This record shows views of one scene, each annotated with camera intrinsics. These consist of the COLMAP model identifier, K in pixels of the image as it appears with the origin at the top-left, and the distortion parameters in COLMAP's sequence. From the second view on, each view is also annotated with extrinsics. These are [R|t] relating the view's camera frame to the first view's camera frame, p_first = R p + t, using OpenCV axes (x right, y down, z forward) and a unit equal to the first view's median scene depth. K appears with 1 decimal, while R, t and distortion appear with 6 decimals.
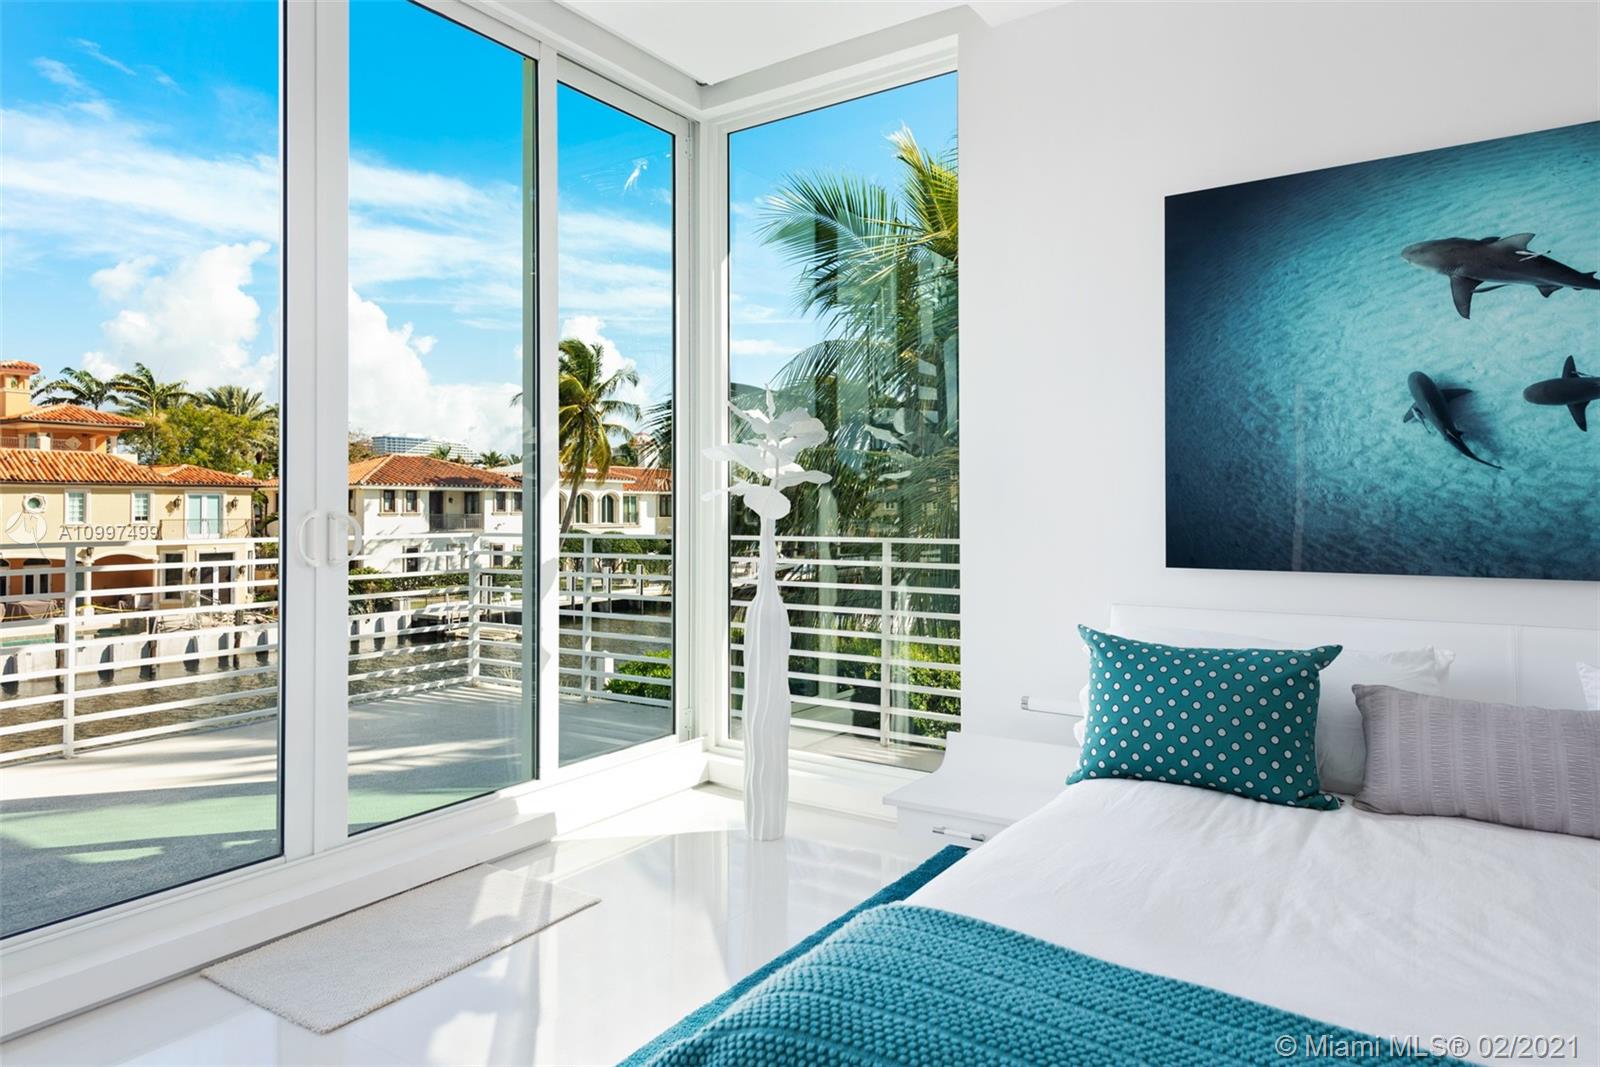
lens RADIAL K [[983.2, 0, 820.7], [0, 983.2, 497.9], [0, 0, 1]] dist [0.023375, -0.016088]
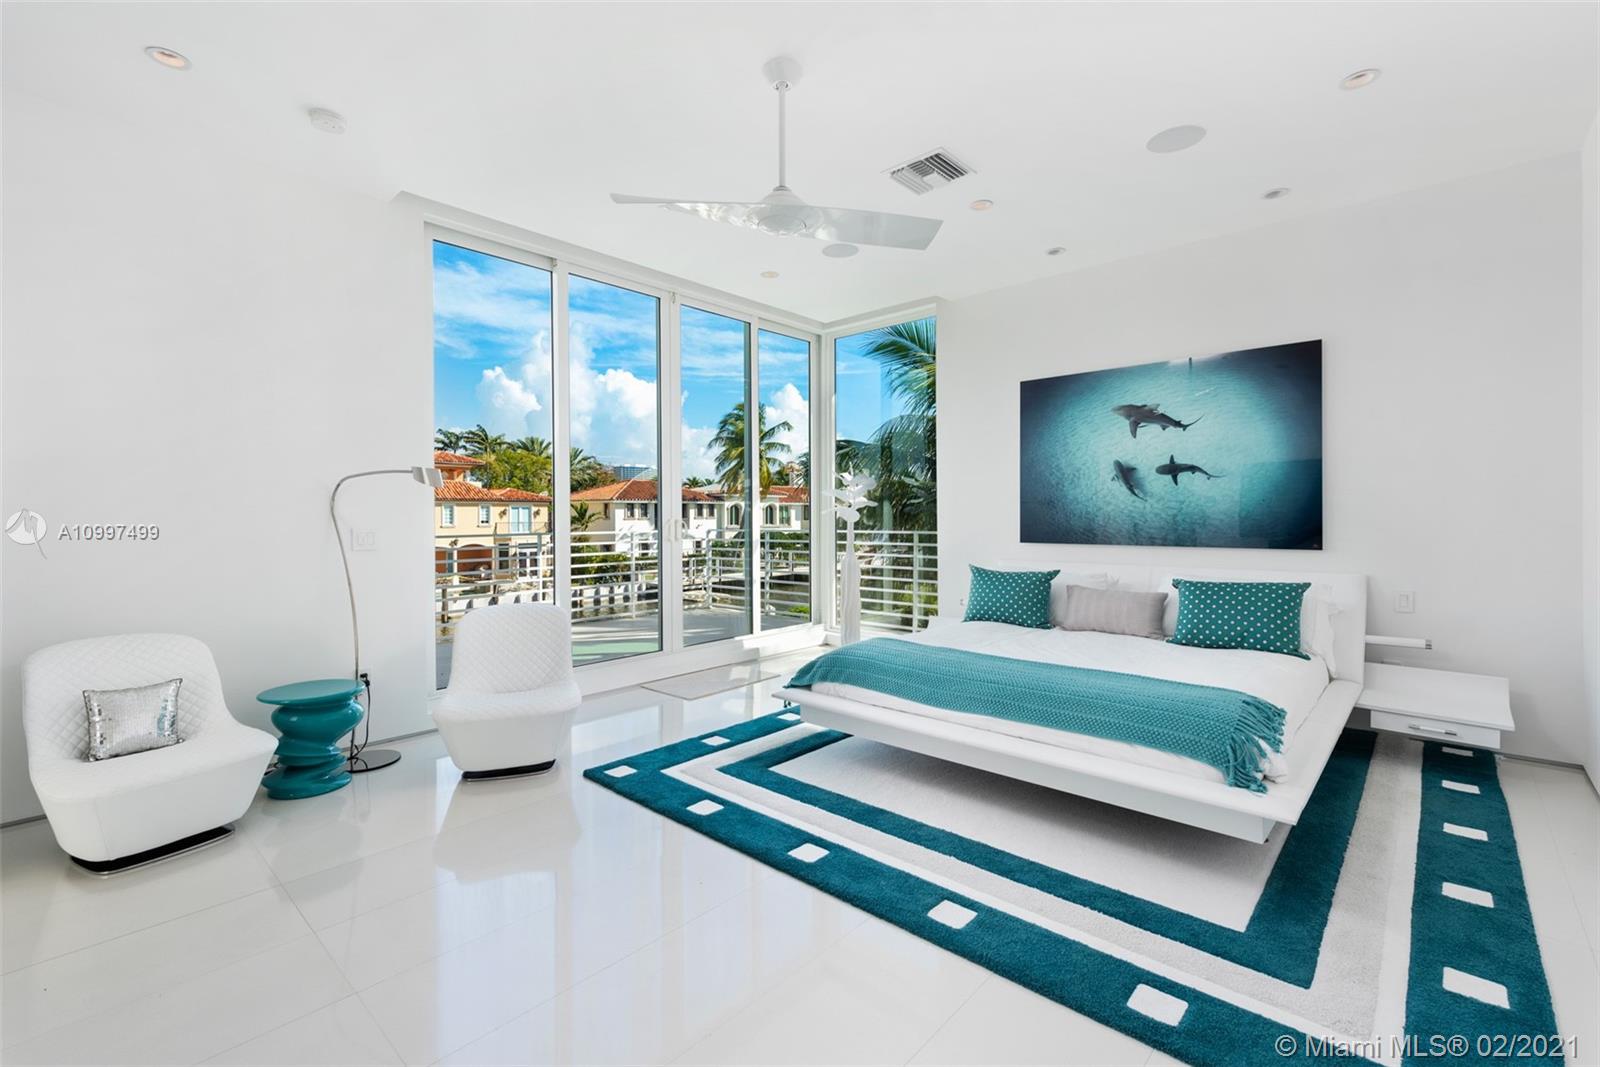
lens RADIAL K [[697.5, 0, 822.3], [0, 697.5, 522.5], [0, 0, 1]] dist [0.003021, 0.000074]
pose [[0.990810, -0.002046, -0.135245, 0.070537], [0.005155, 0.999730, 0.022645, -0.010381], [0.135163, -0.023134, 0.990553, -0.432386]]
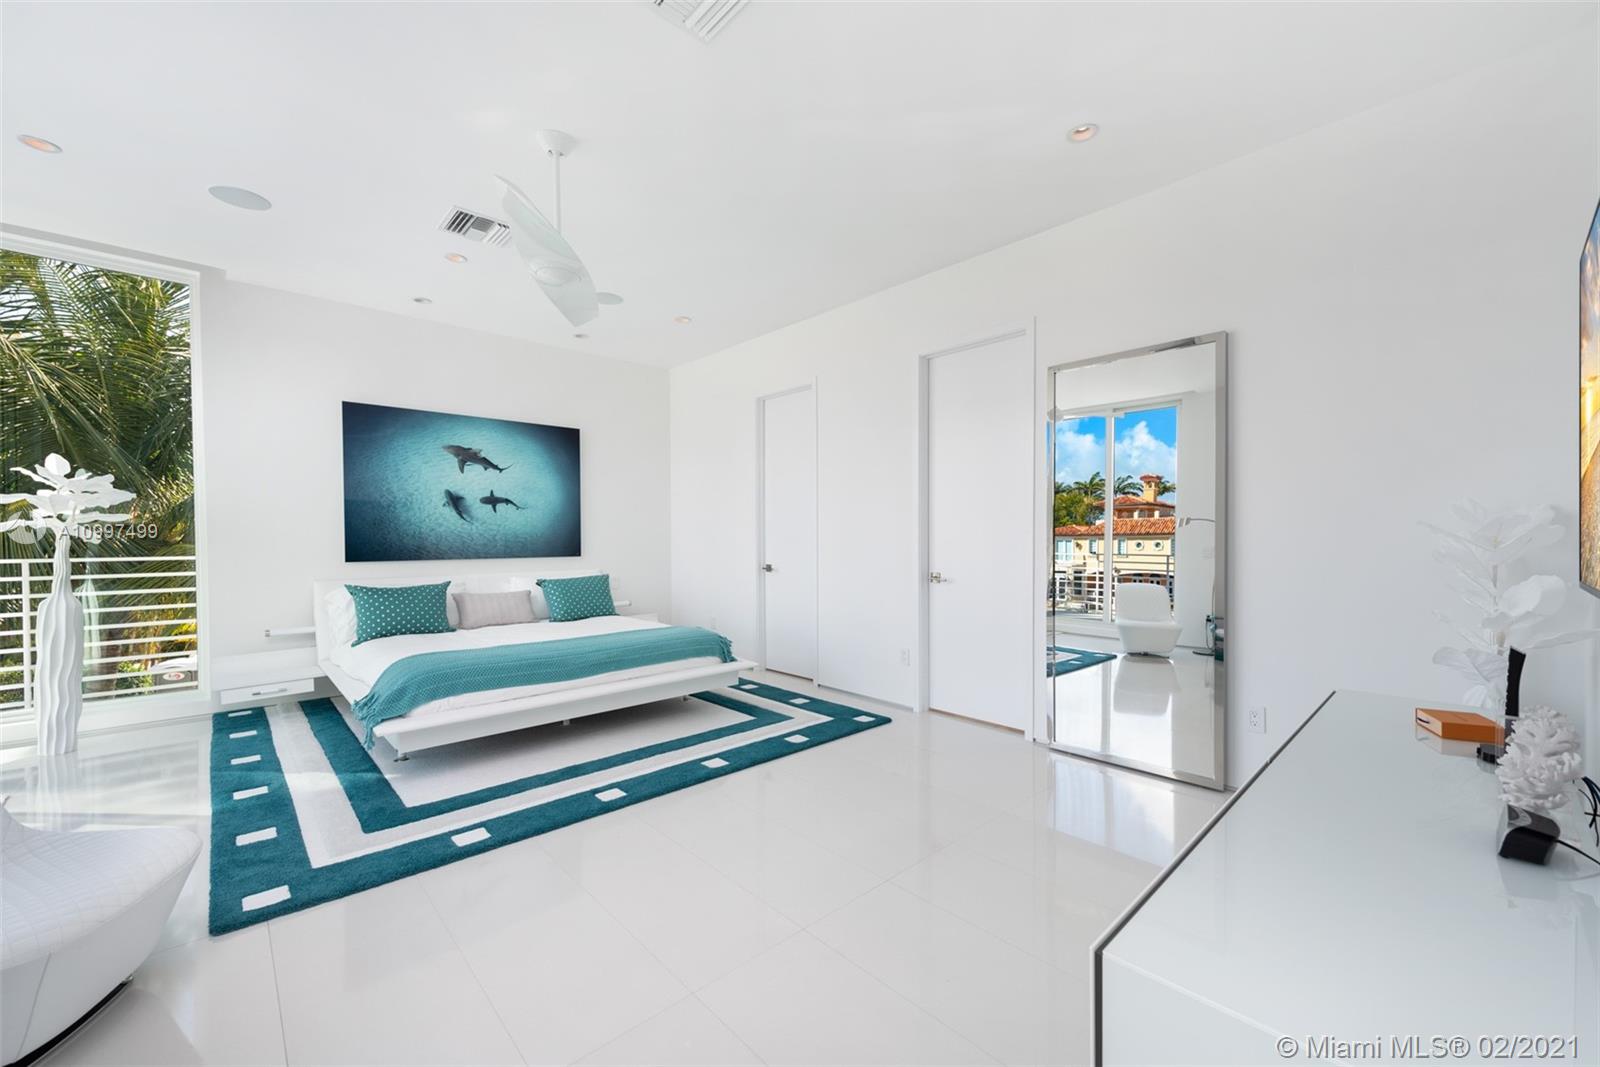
lens RADIAL K [[622.9, 0, 803.4], [0, 622.9, 539.9], [0, 0, 1]] dist [-0.000136, -0.000151]
pose [[0.225514, -0.004745, 0.974228, -0.525809], [-0.007022, 0.999954, 0.006495, 0.000470], [-0.974215, -0.008306, 0.225470, -0.239056]]
